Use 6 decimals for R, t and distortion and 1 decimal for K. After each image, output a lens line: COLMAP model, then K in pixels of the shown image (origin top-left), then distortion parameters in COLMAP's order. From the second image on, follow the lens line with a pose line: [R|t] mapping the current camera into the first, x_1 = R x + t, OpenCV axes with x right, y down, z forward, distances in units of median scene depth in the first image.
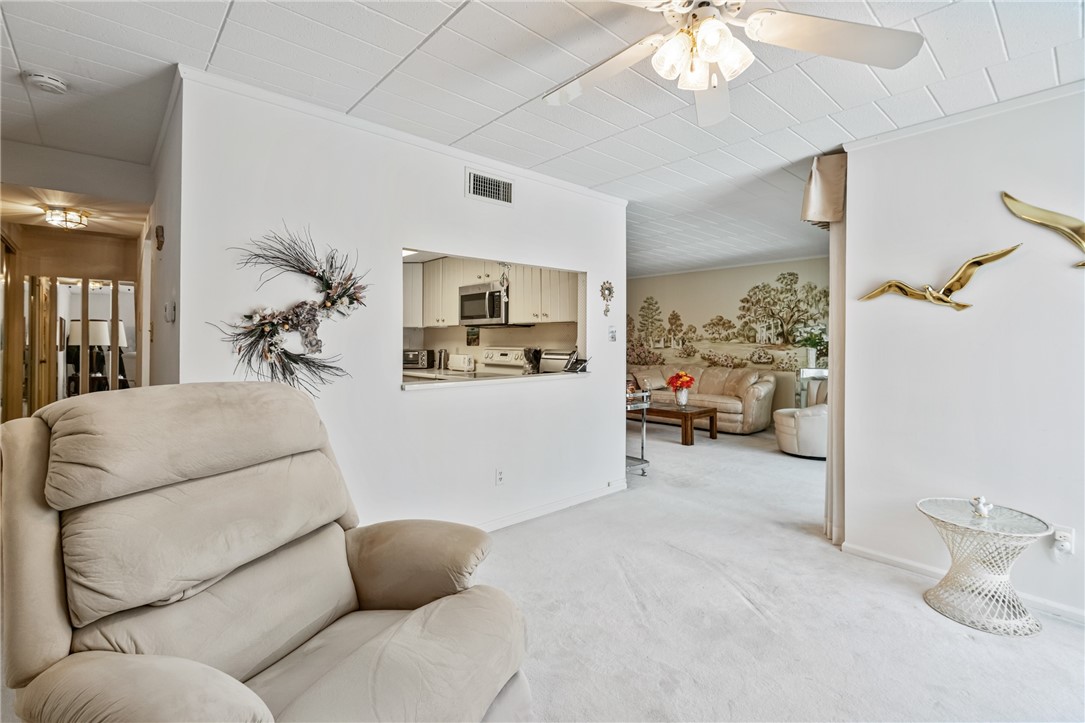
lens RADIAL K [[489.6, 0, 539.7], [0, 489.6, 337.1], [0, 0, 1]] dist [-0.001251, -0.000099]
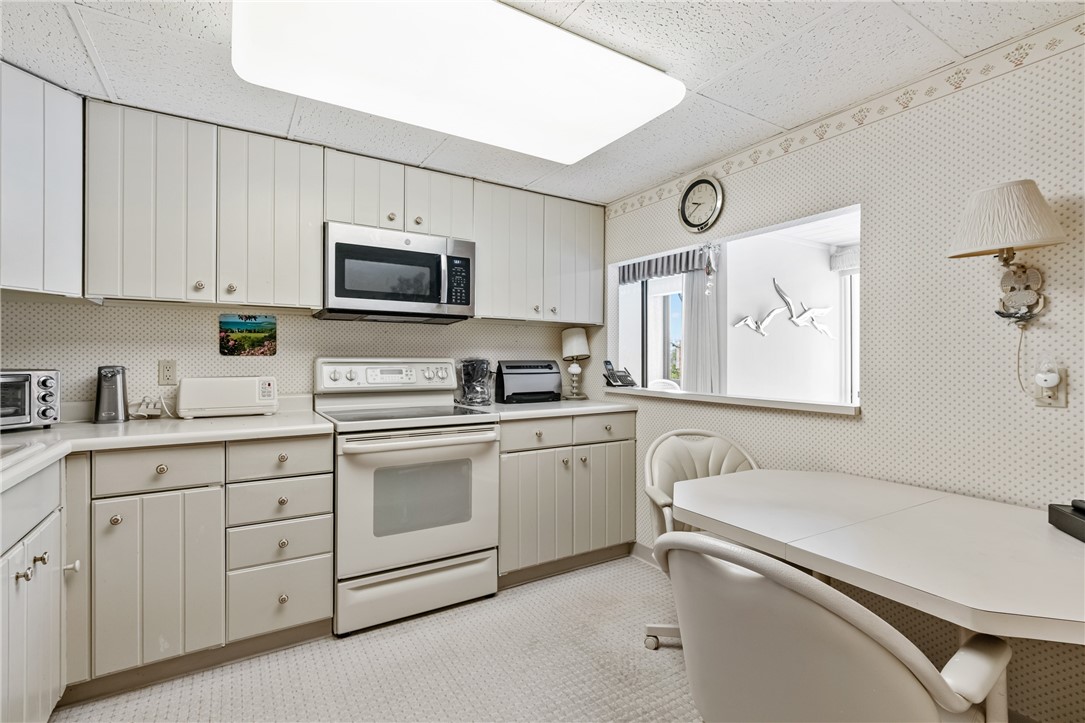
lens RADIAL K [[502.5, 0, 542.5], [0, 502.5, 361.5], [0, 0, 1]] dist [-0.000297, -0.000054]
pose [[0.169485, -0.004239, 0.985524, -0.539343], [-0.010720, 0.999924, 0.006144, 0.017722], [-0.985475, -0.011606, 0.169426, 0.676733]]
